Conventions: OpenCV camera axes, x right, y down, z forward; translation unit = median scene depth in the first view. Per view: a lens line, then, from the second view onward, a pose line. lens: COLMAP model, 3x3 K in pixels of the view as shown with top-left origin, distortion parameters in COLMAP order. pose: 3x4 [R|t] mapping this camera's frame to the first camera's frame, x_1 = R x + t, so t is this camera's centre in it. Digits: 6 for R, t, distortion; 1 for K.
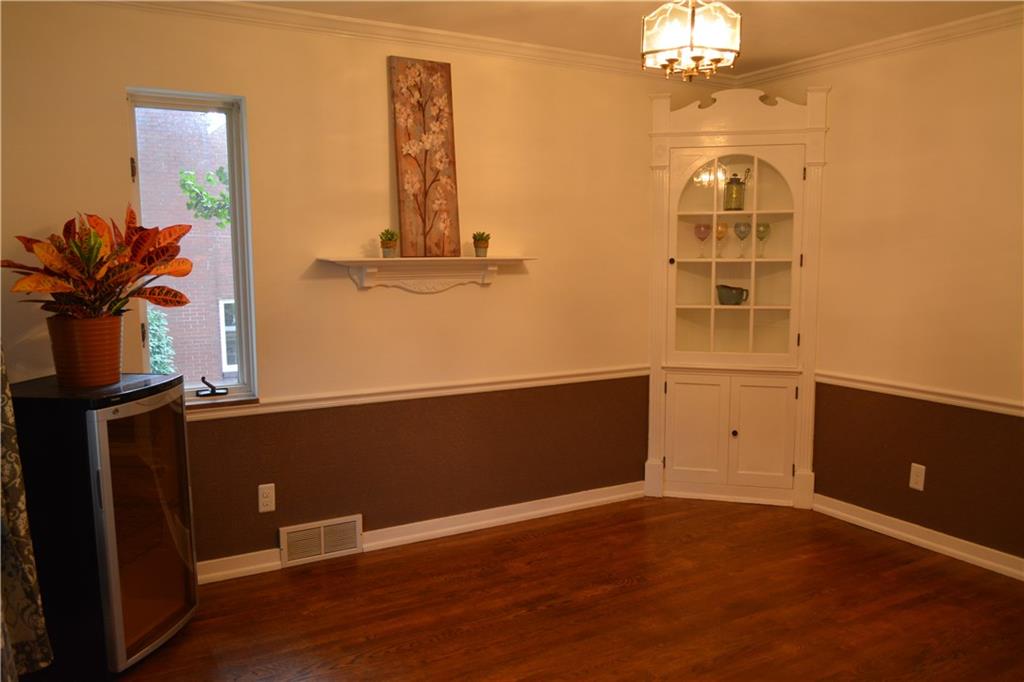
lens RADIAL K [[799.2, 0, 510.6], [0, 799.2, 345.1], [0, 0, 1]] dist [0.013670, 0.003061]
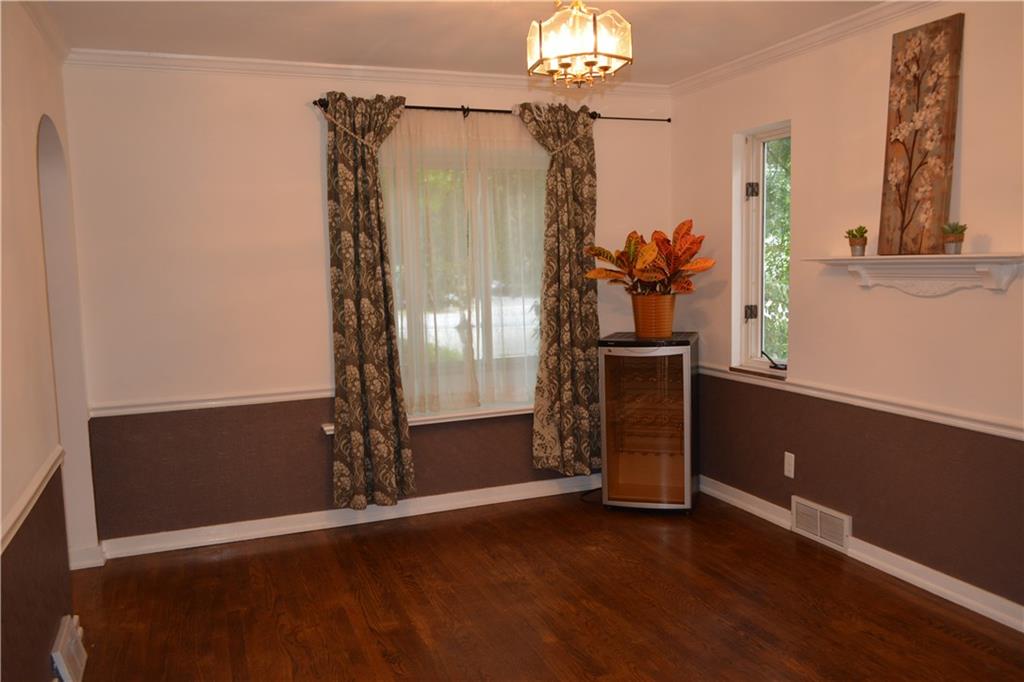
lens RADIAL K [[799.2, 0, 511.4], [0, 799.2, 343.2], [0, 0, 1]] dist [0.013670, 0.003061]
pose [[-0.137664, 0.110497, -0.984296, 0.828313], [-0.089976, 0.988254, 0.123526, -0.084958], [0.986384, 0.105568, -0.126105, 0.702581]]
